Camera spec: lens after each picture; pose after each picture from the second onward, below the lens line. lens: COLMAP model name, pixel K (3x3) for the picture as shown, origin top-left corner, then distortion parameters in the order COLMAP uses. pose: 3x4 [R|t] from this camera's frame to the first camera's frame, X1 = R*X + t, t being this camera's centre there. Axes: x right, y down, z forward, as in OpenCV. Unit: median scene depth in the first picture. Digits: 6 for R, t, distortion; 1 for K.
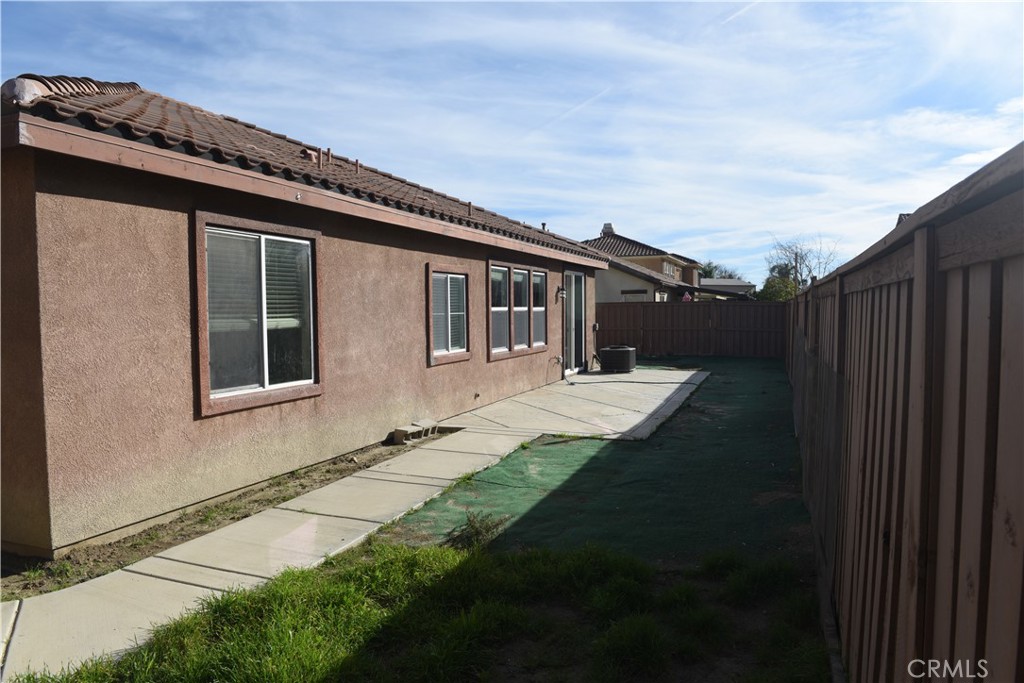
lens RADIAL K [[695.6, 0, 511.5], [0, 695.6, 344.9], [0, 0, 1]] dist [-0.042618, -0.007744]
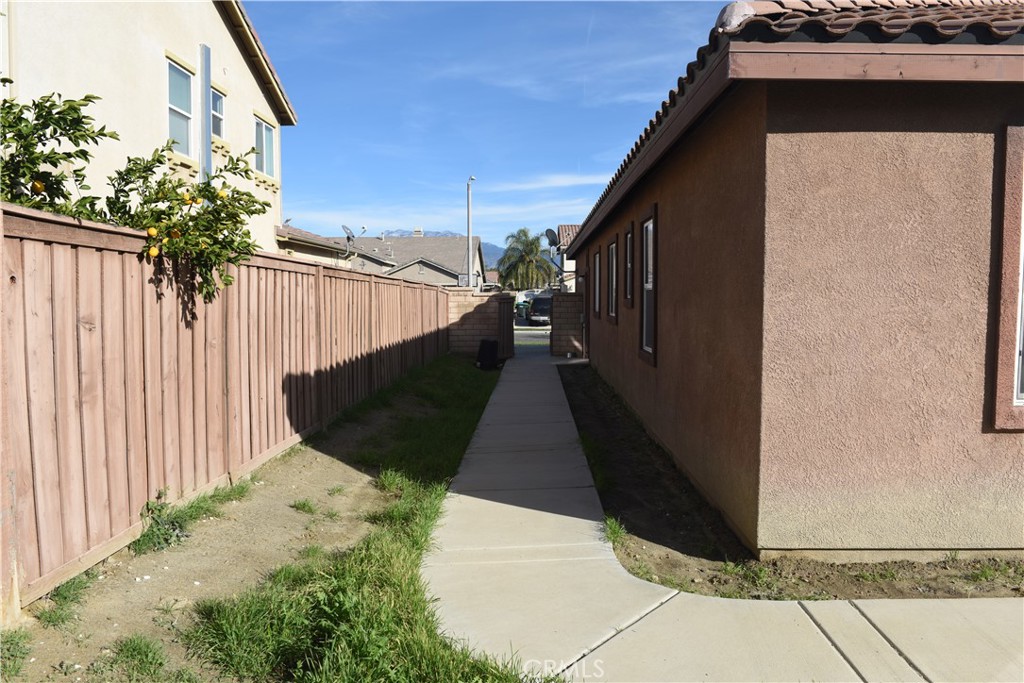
lens RADIAL K [[735.2, 0, 513.0], [0, 735.2, 343.9], [0, 0, 1]] dist [-0.038411, -0.003590]
pose [[0.333864, 0.076000, -0.939553, 0.070247], [-0.050935, 0.996743, 0.062527, -0.001188], [0.941244, 0.026981, 0.336647, 0.351807]]
